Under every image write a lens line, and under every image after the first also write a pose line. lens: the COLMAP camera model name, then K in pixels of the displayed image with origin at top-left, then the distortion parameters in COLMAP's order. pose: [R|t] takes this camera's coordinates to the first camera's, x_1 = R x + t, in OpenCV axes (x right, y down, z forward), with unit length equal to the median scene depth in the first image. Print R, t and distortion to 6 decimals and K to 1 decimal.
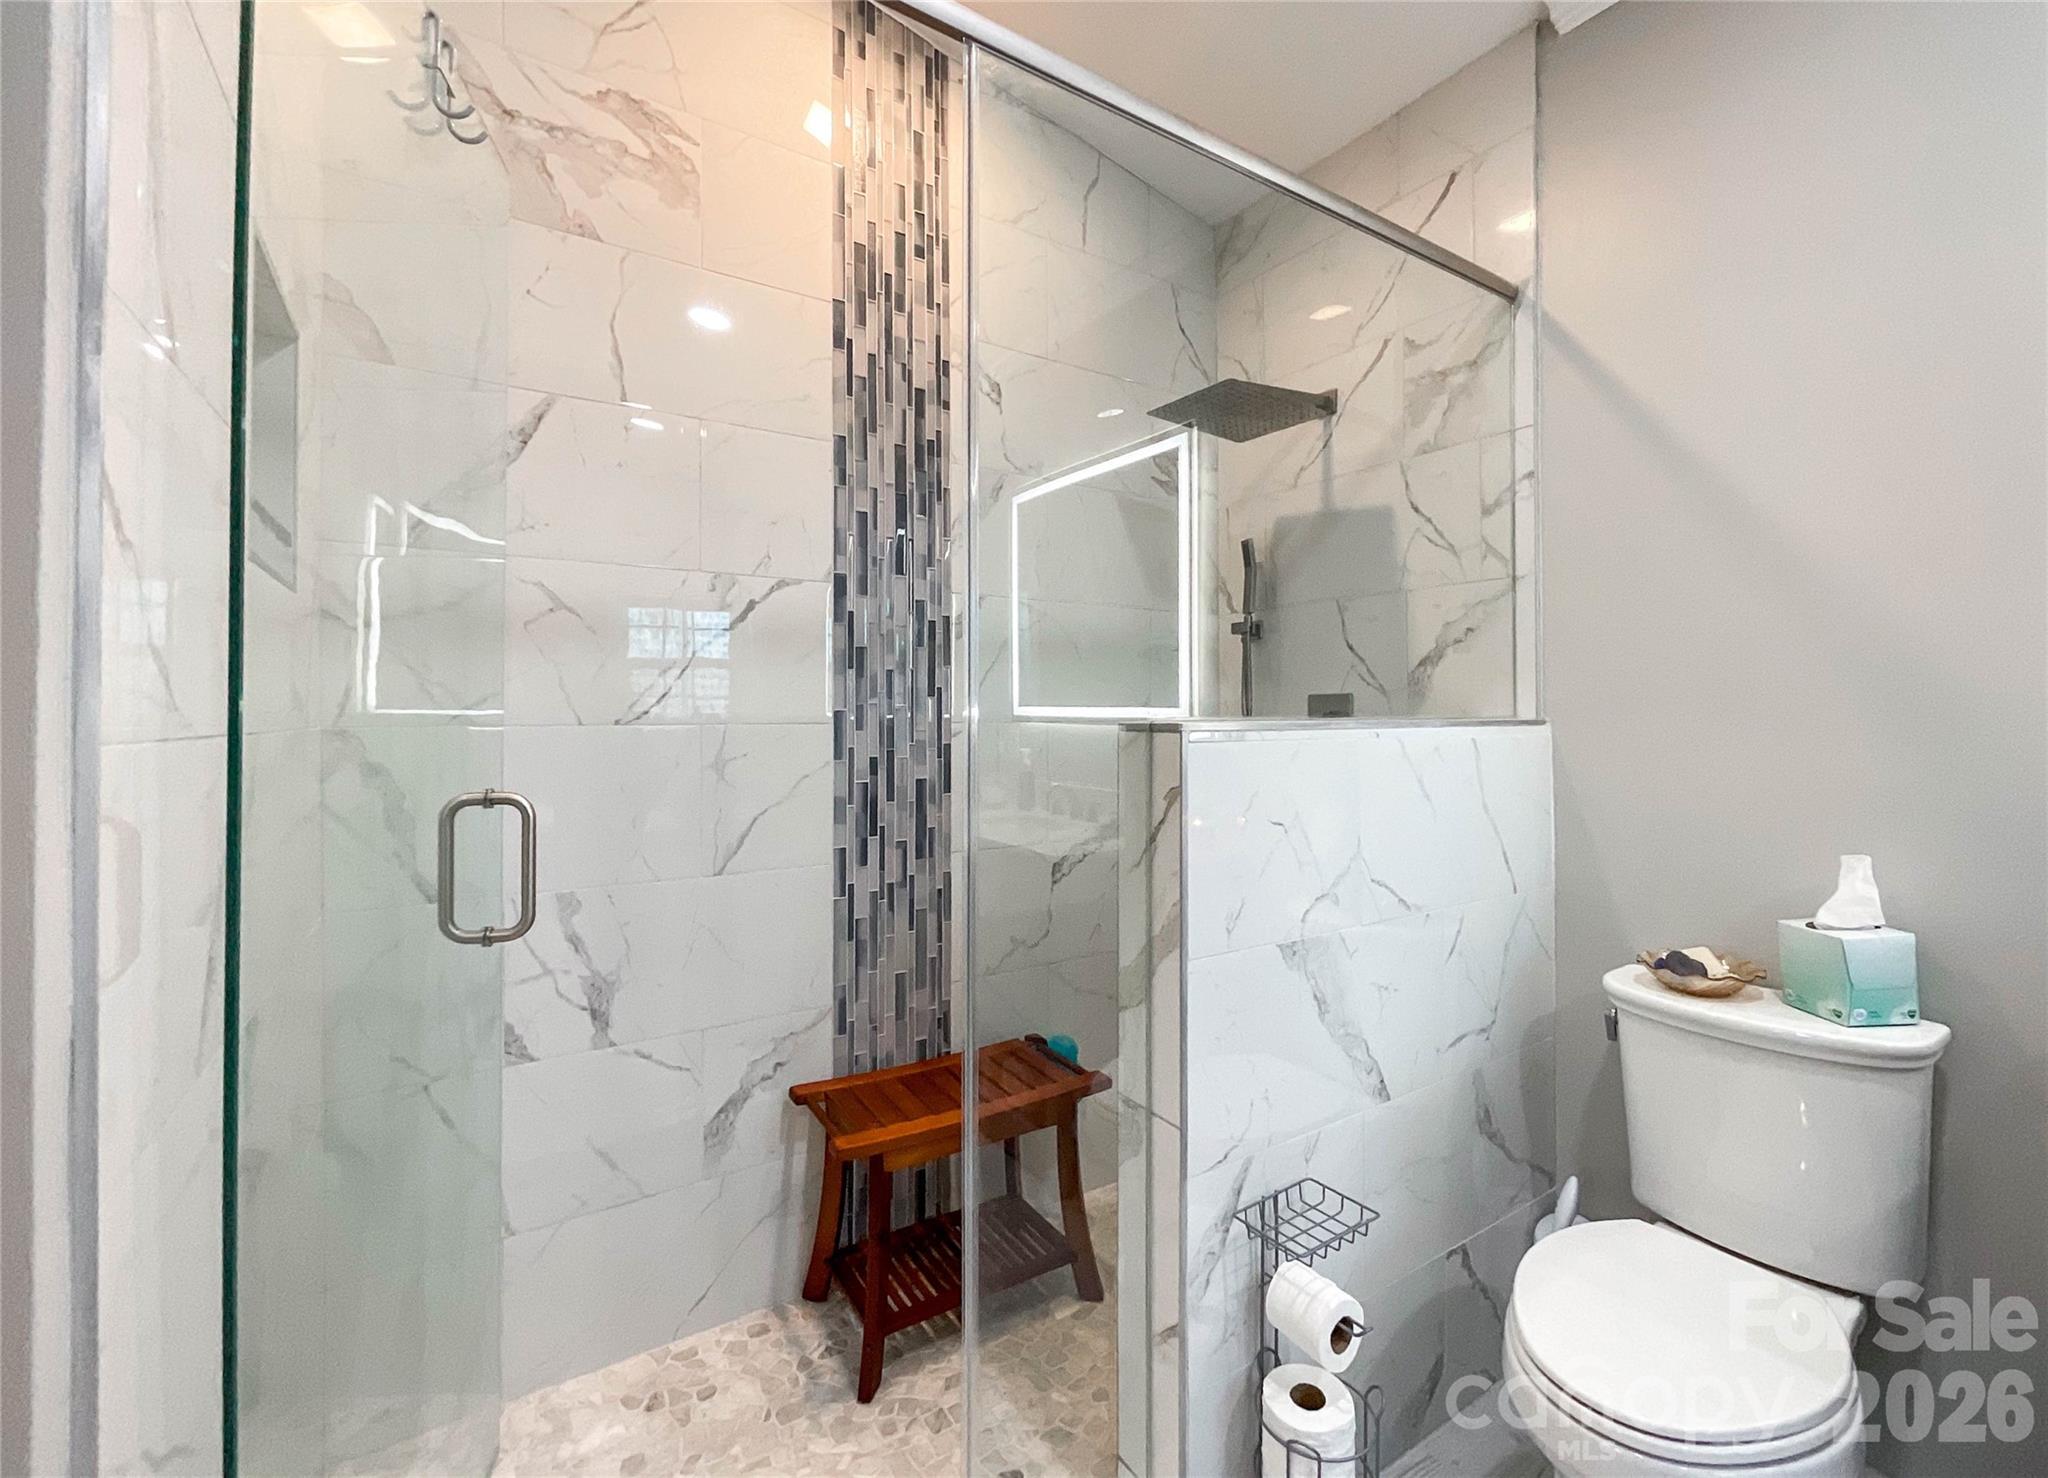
lens RADIAL K [[864.6, 0, 1024.0], [0, 864.6, 739.0], [0, 0, 1]] dist [-0.019620, 0.016857]
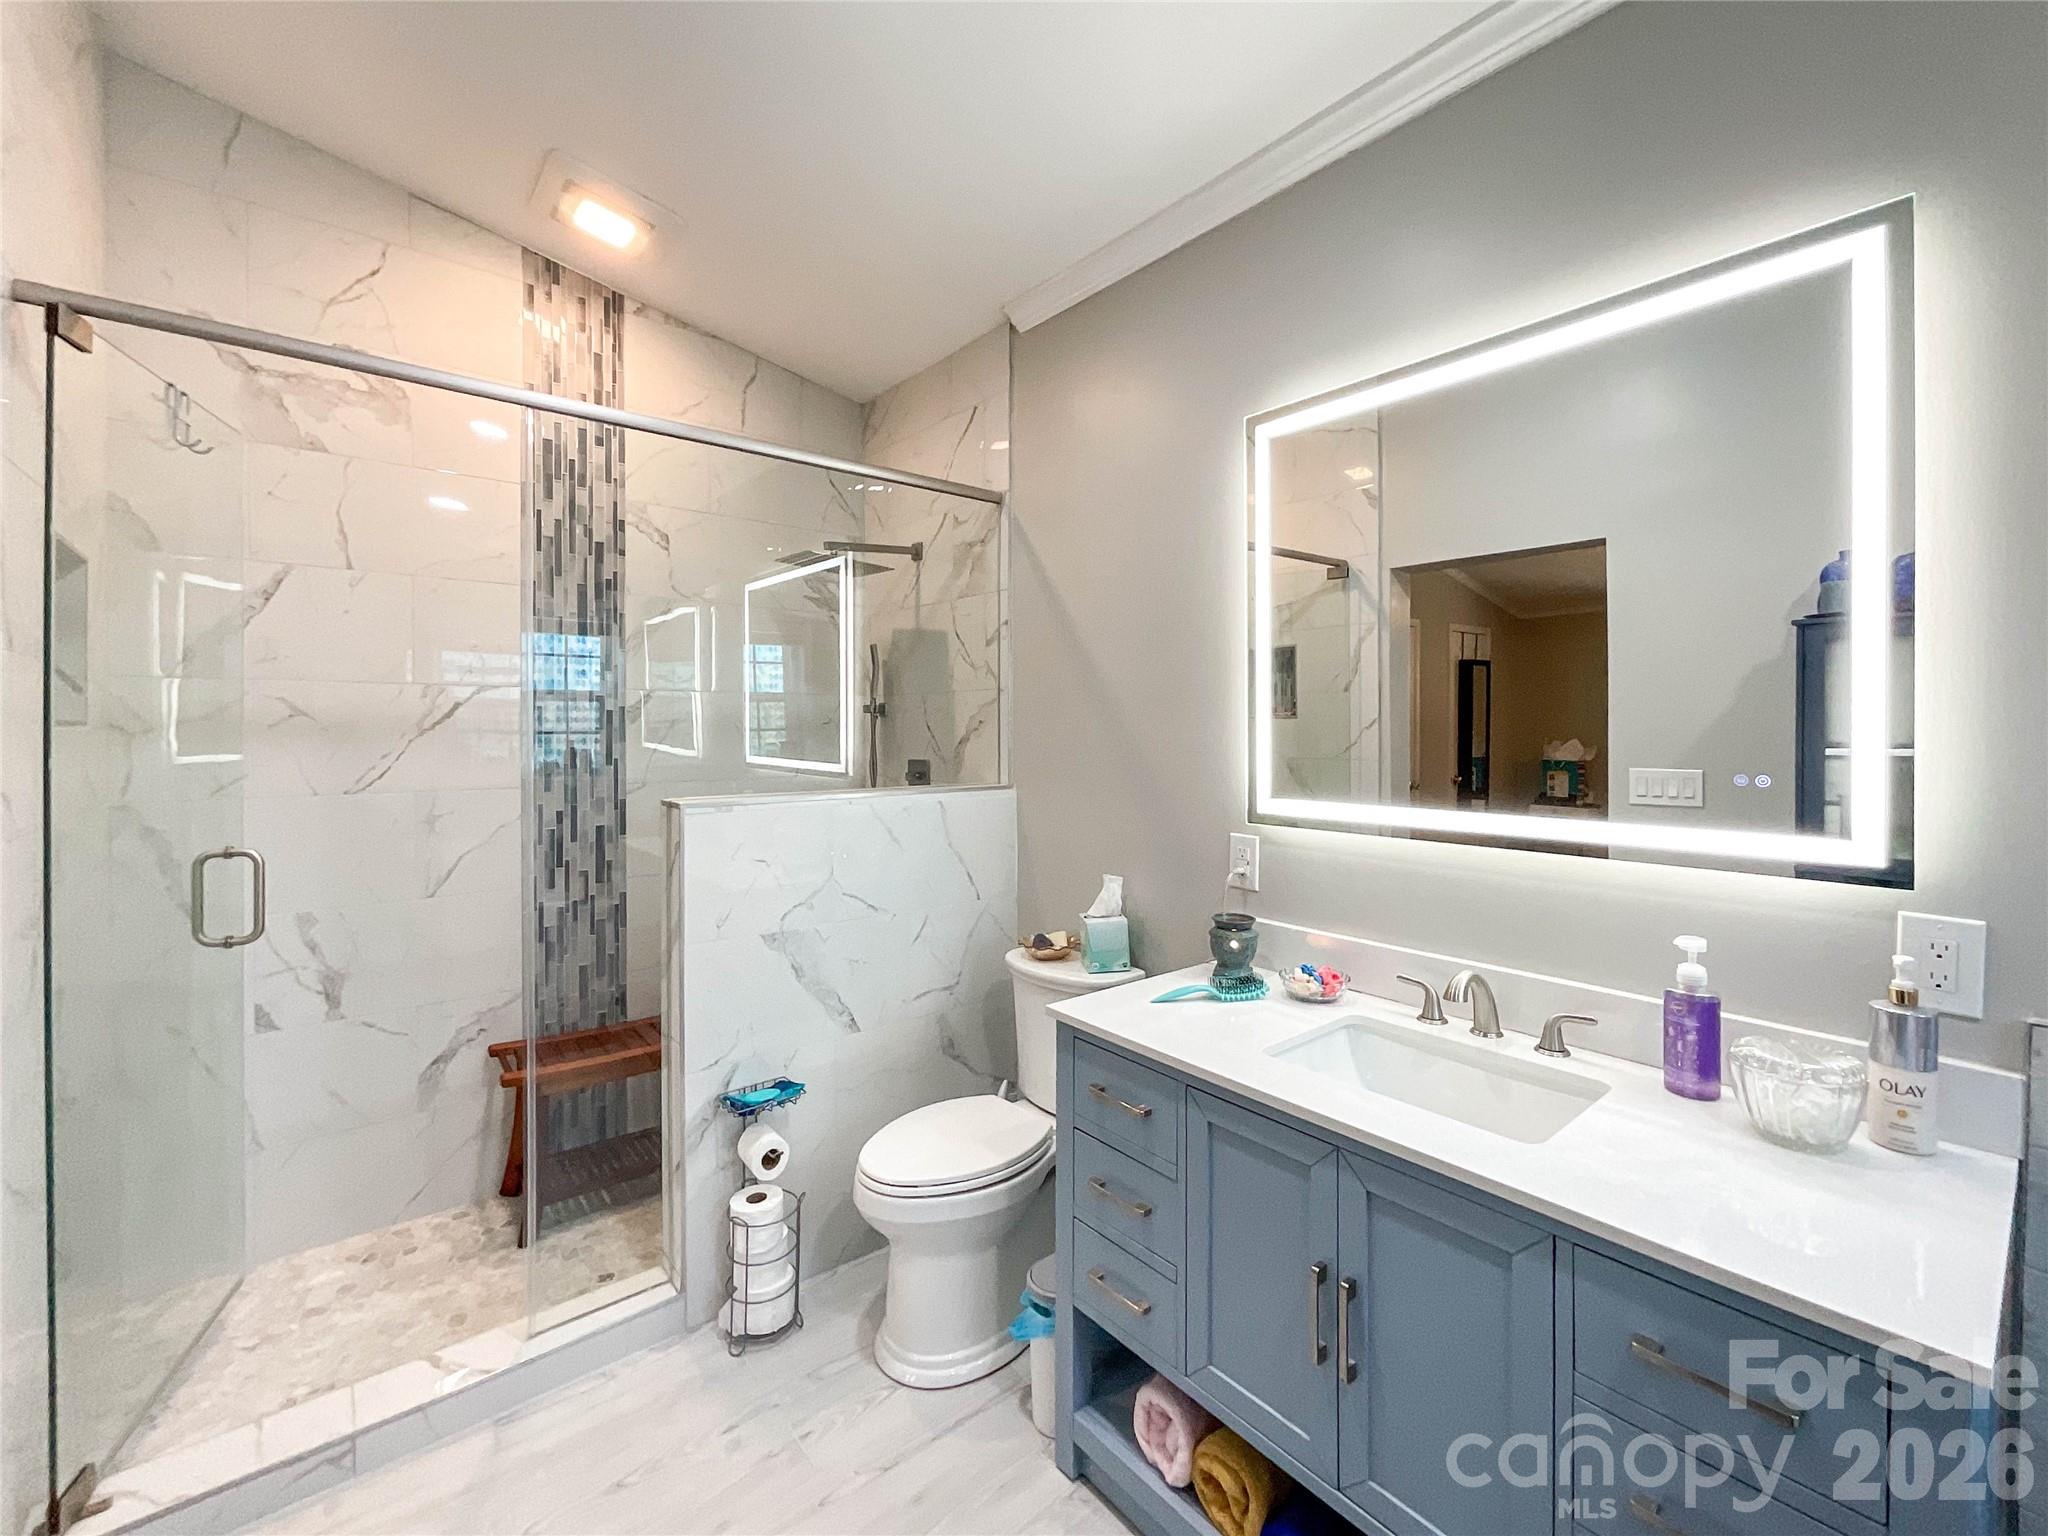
lens RADIAL K [[852.8, 0, 1021.7], [0, 852.8, 762.5], [0, 0, 1]] dist [-0.017415, 0.012971]
pose [[0.993274, -0.001532, 0.115776, 0.411281], [0.000179, 0.999932, 0.011692, -0.073578], [-0.115786, -0.011592, 0.993207, -0.450845]]
